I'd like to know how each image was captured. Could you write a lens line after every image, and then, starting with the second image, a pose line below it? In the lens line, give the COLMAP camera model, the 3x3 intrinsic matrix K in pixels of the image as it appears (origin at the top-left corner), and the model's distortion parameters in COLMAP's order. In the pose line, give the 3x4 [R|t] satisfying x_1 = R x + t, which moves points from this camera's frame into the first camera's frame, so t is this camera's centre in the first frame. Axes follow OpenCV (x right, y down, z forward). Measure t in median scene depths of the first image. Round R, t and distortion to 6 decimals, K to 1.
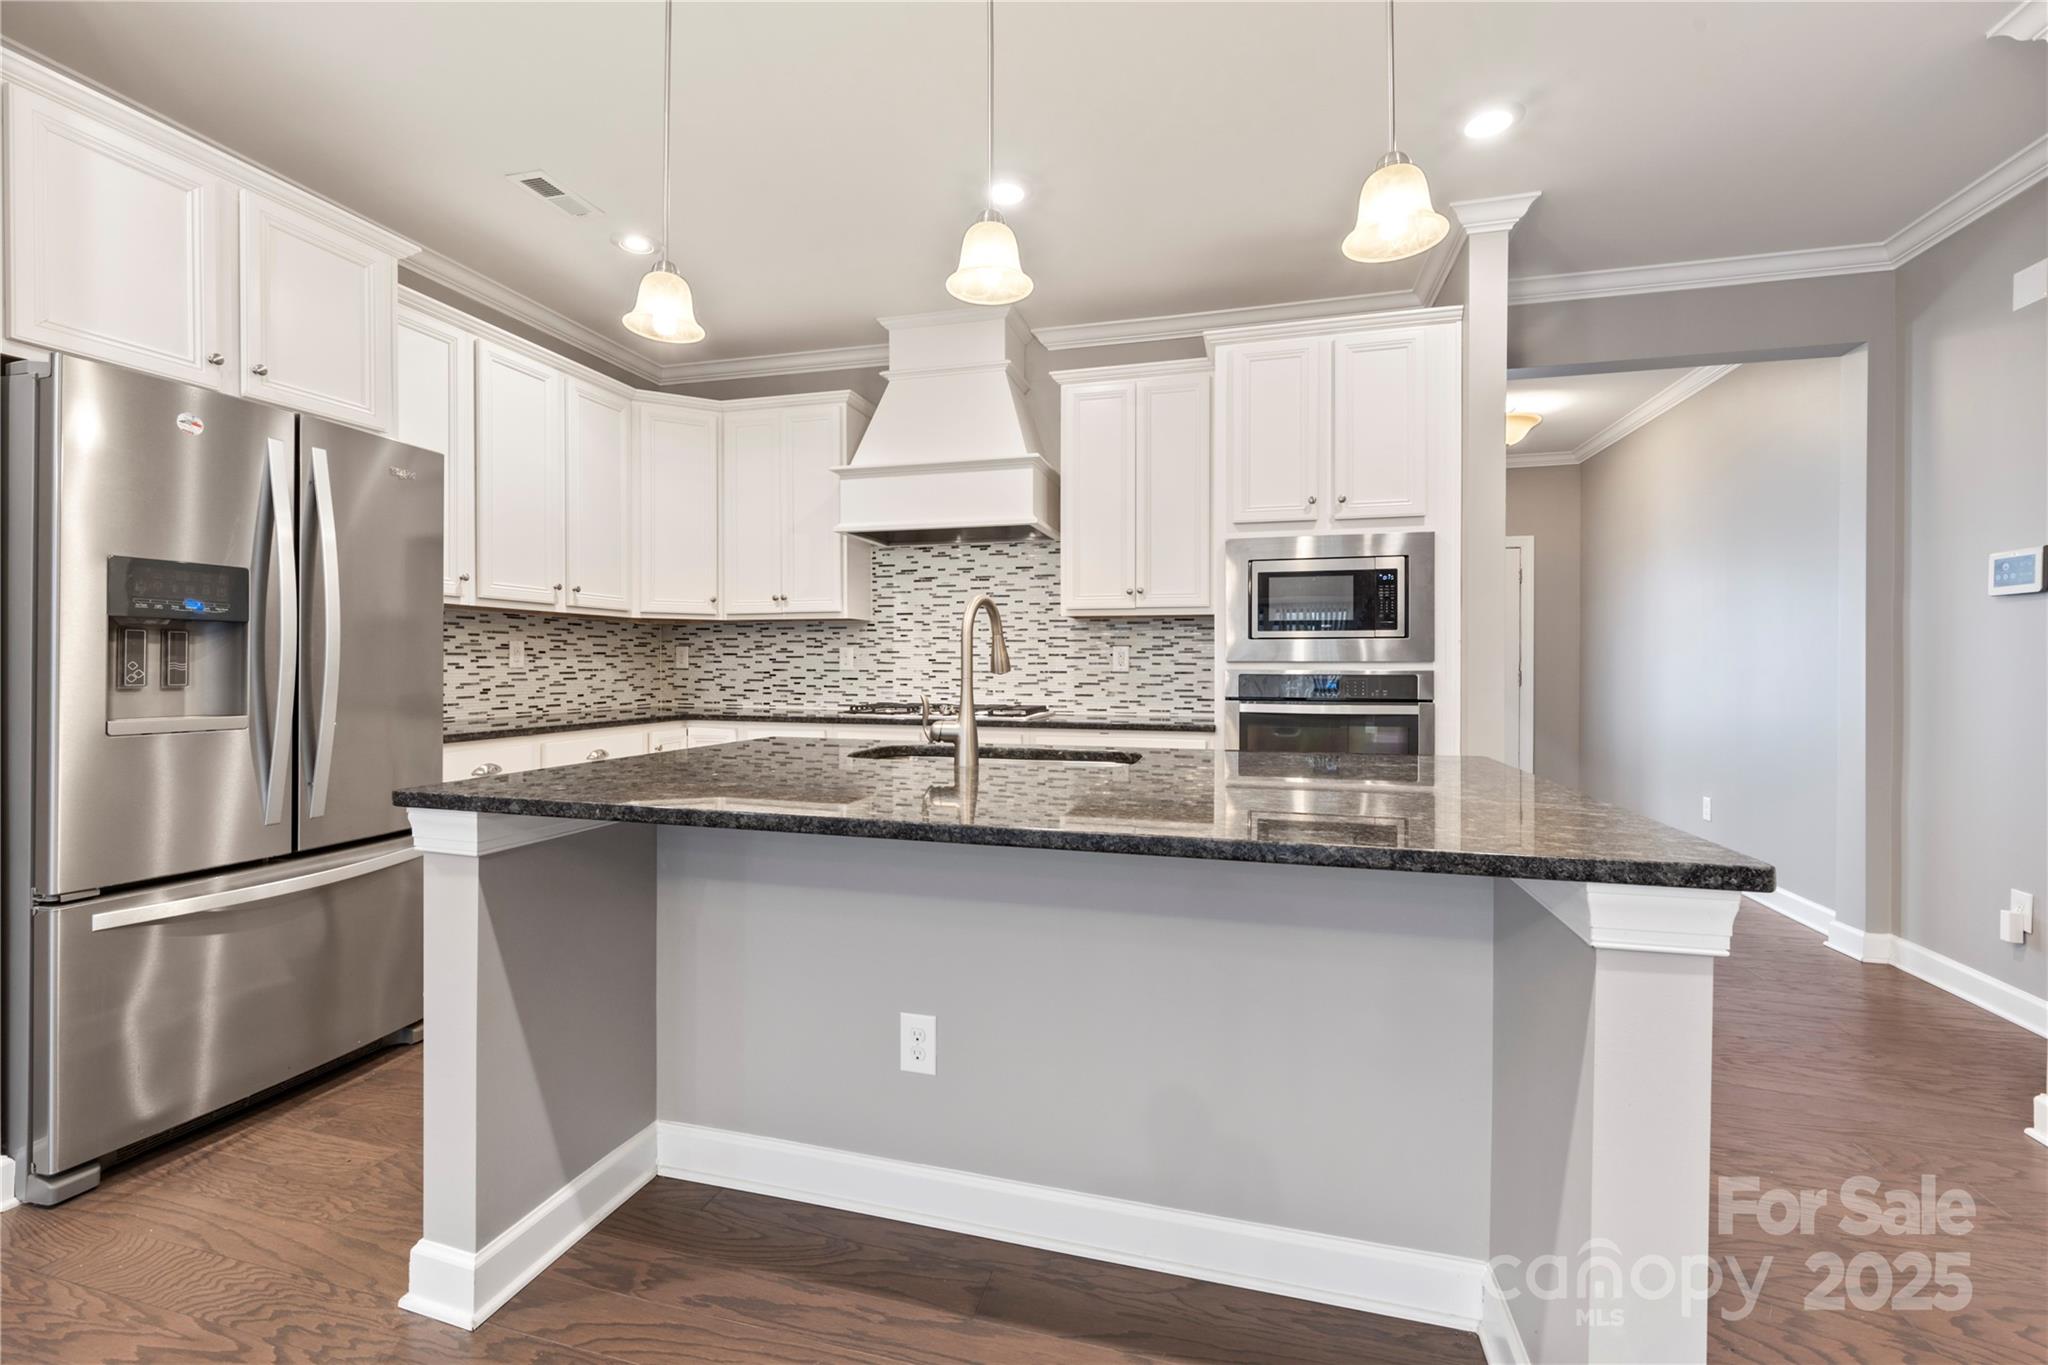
lens RADIAL K [[874.4, 0, 1020.1], [0, 874.4, 666.6], [0, 0, 1]] dist [0.000889, 0.000546]
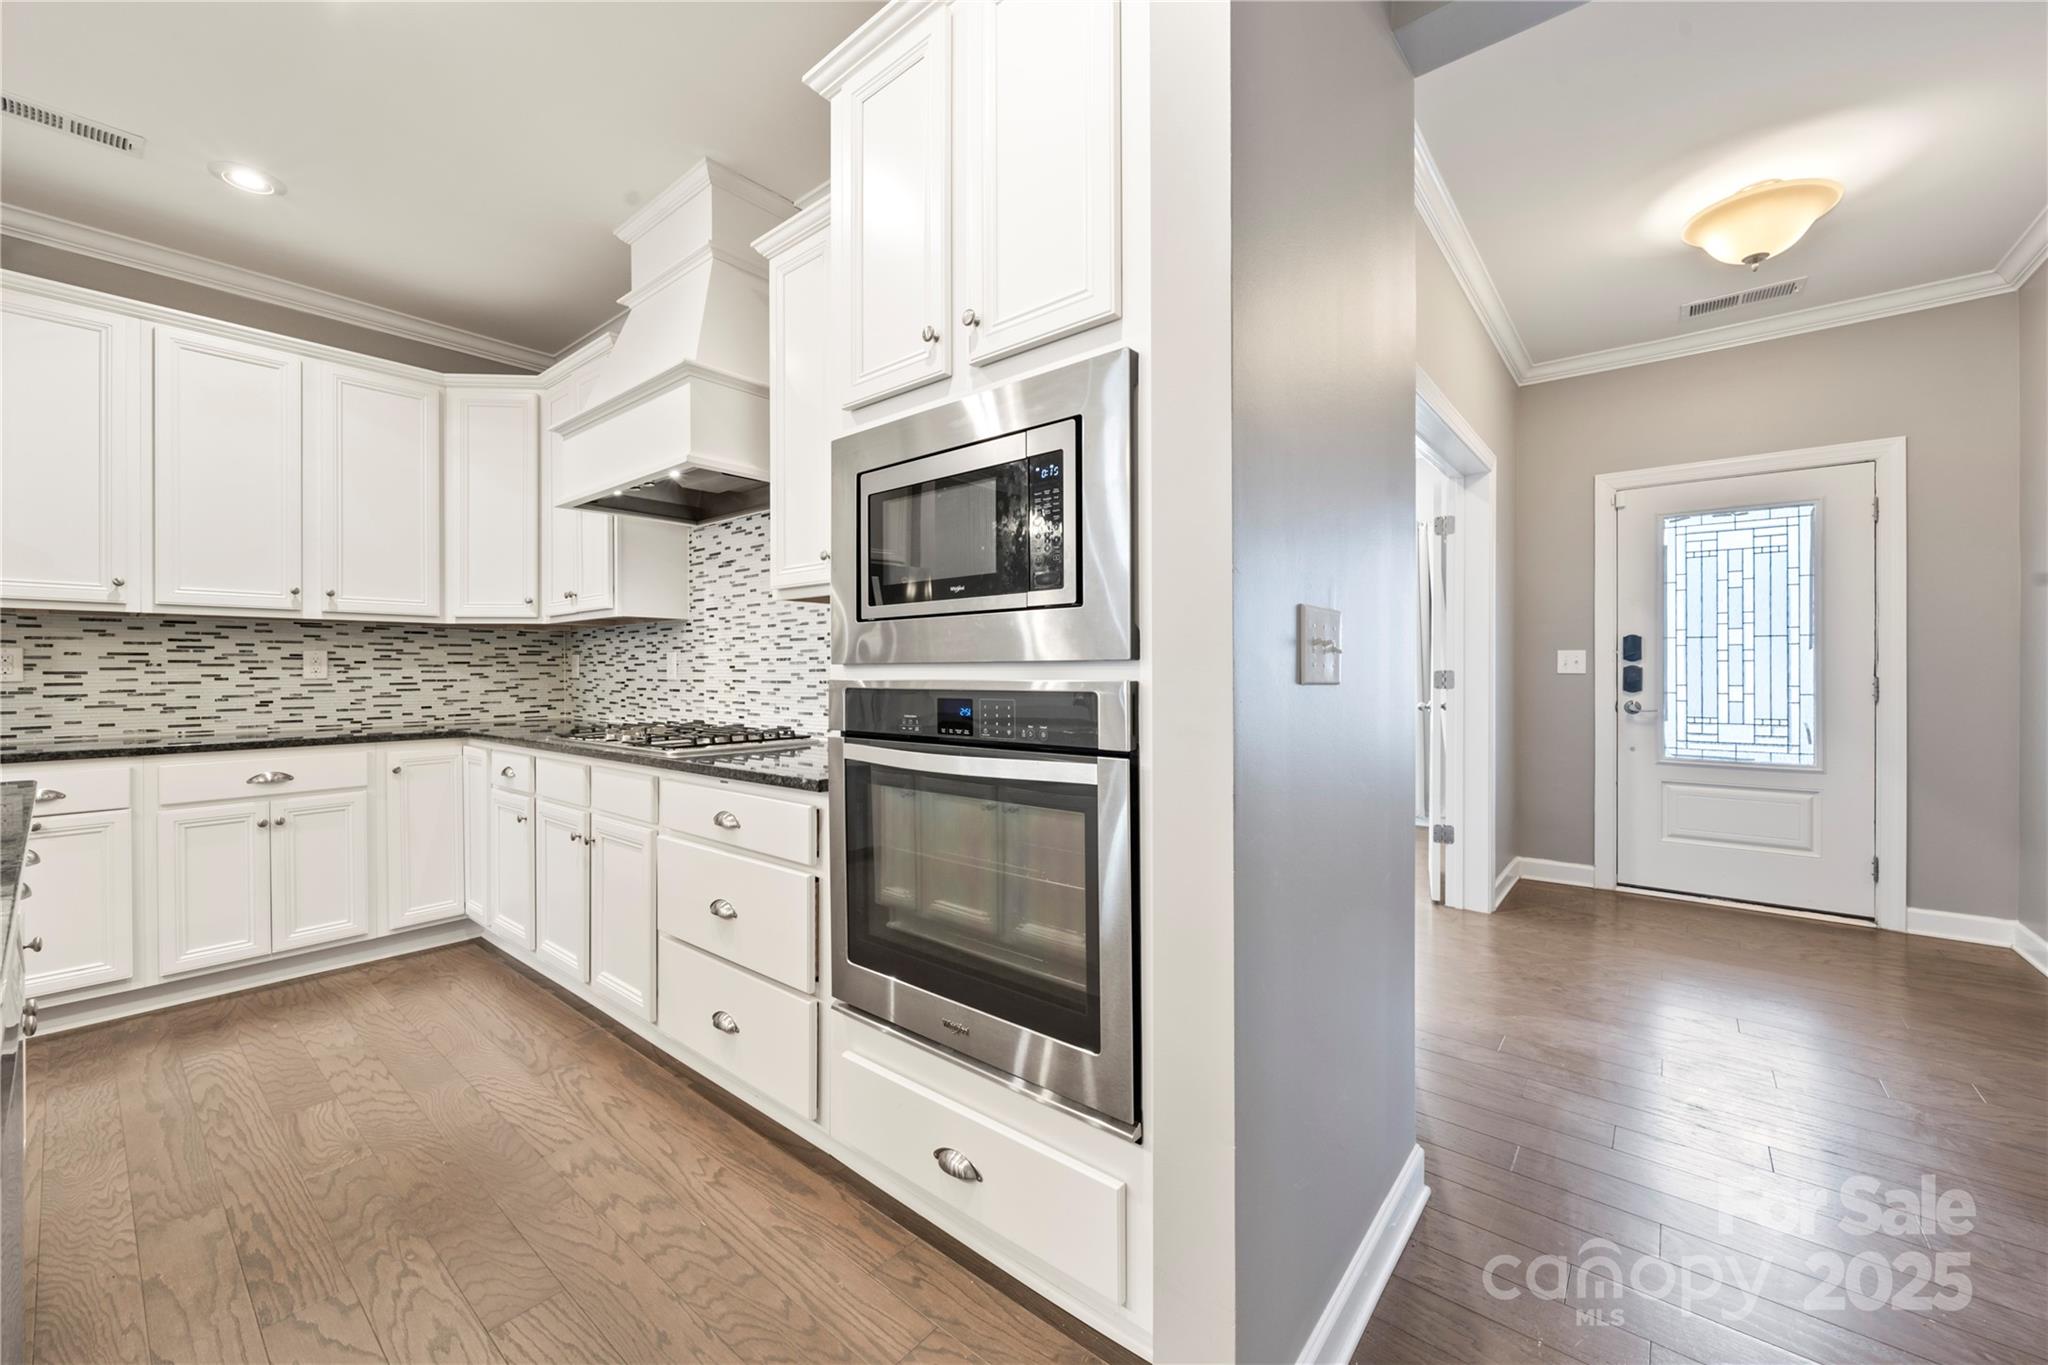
lens RADIAL K [[764.7, 0, 1072.3], [0, 764.7, 681.5], [0, 0, 1]] dist [-0.023833, -0.000426]
pose [[0.927098, -0.001086, -0.374819, 0.456533], [0.005233, 0.999936, 0.010047, 0.000278], [0.374784, -0.011276, 0.927044, 0.511005]]
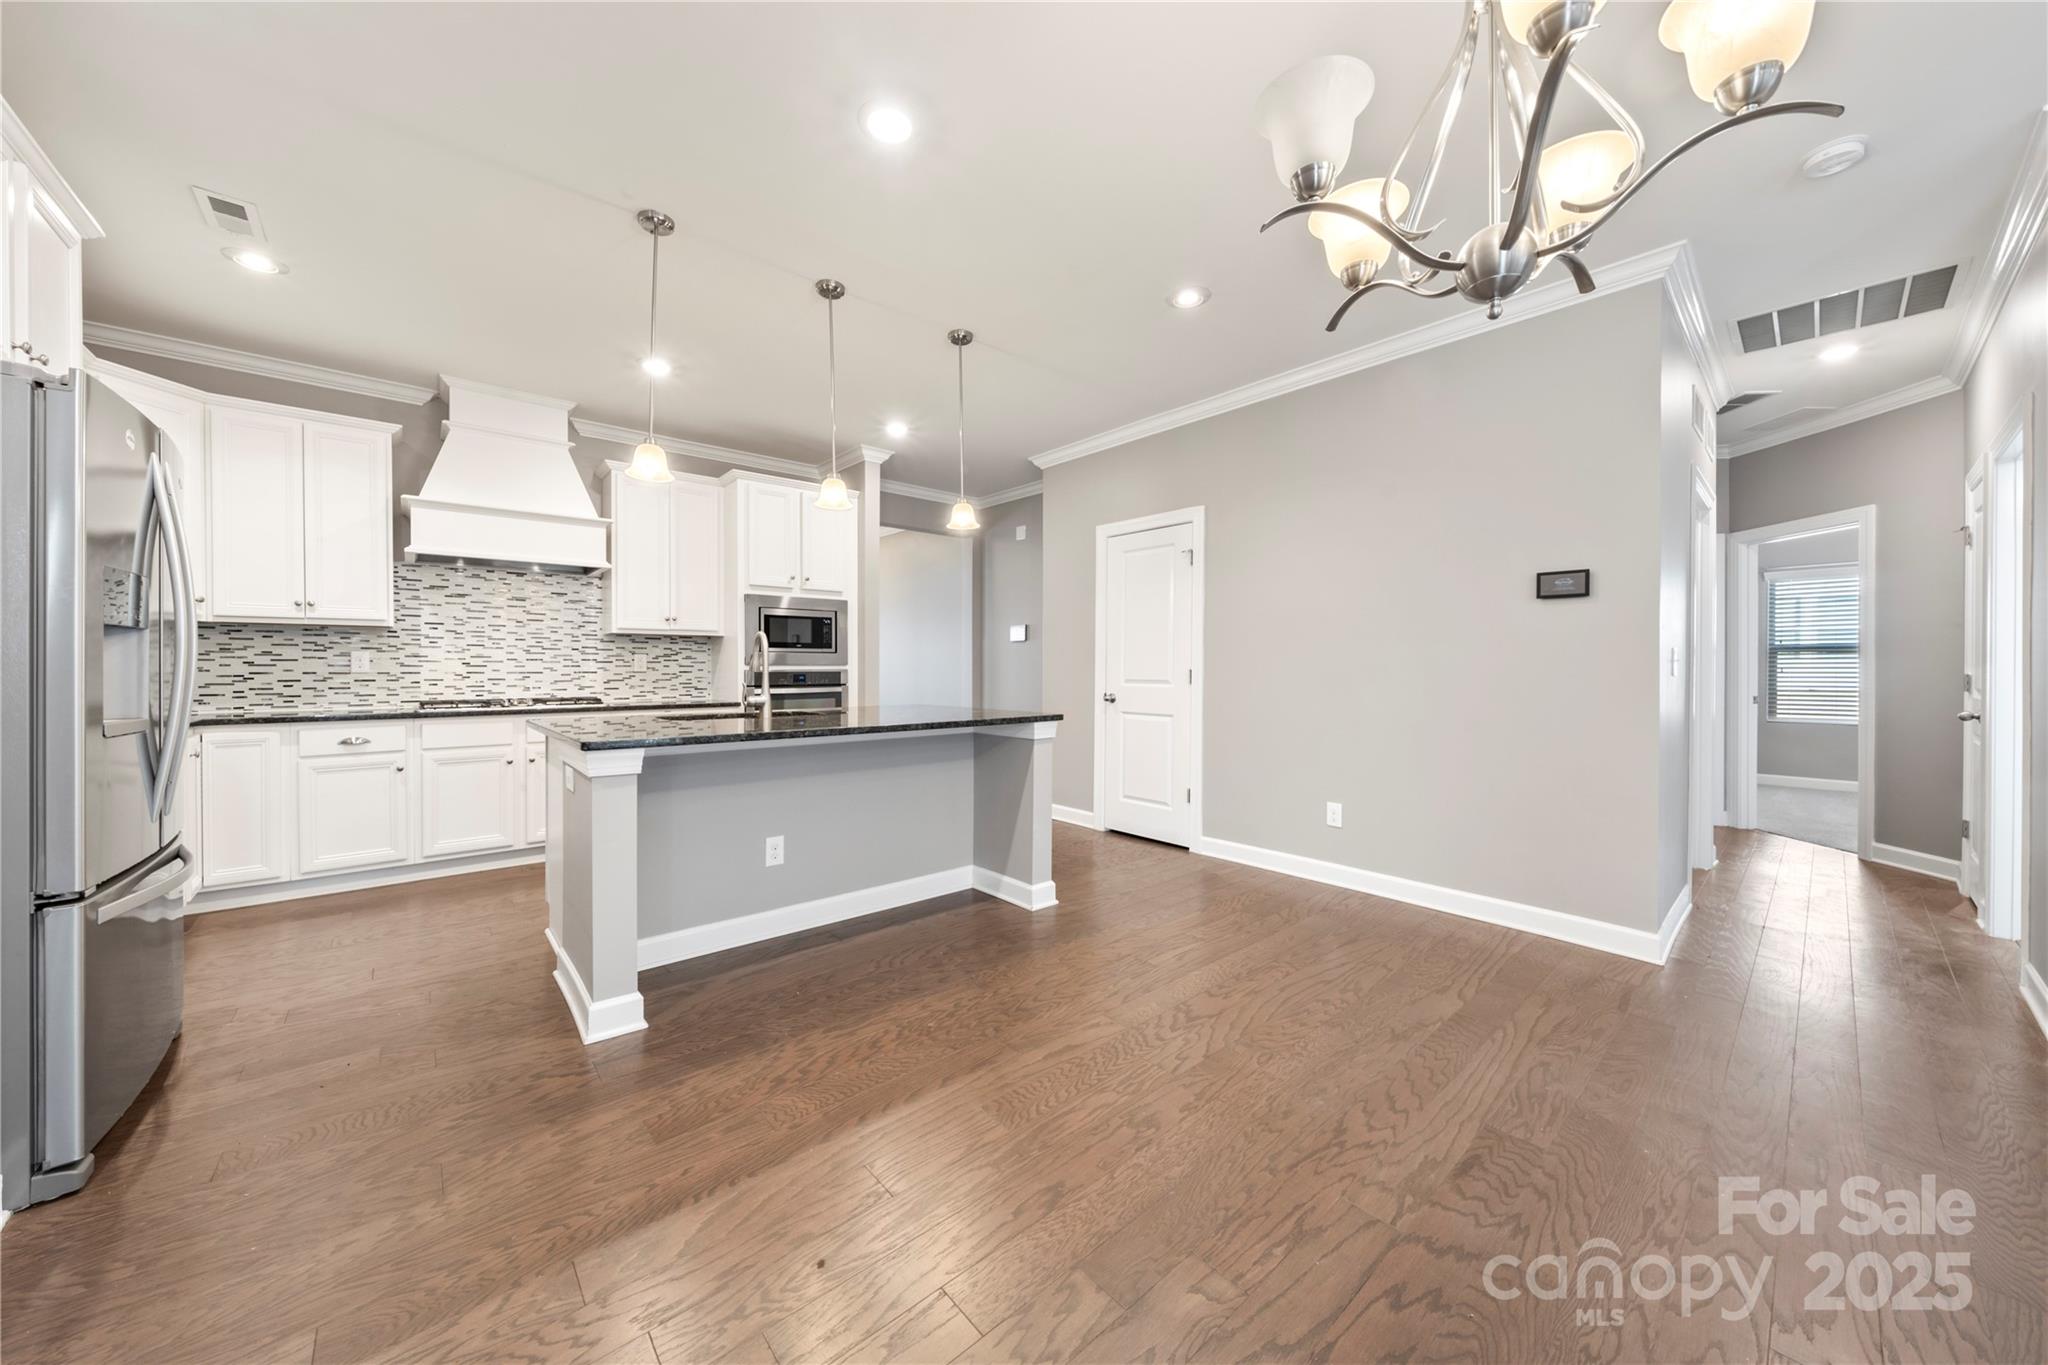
lens RADIAL K [[704.9, 0, 1020.7], [0, 704.9, 669.5], [0, 0, 1]] dist [0.003454, 0.000164]
pose [[0.549103, -0.006137, 0.835732, -0.517907], [0.003002, 0.999981, 0.005371, -0.002158], [-0.835750, -0.000441, 0.549111, -0.174520]]
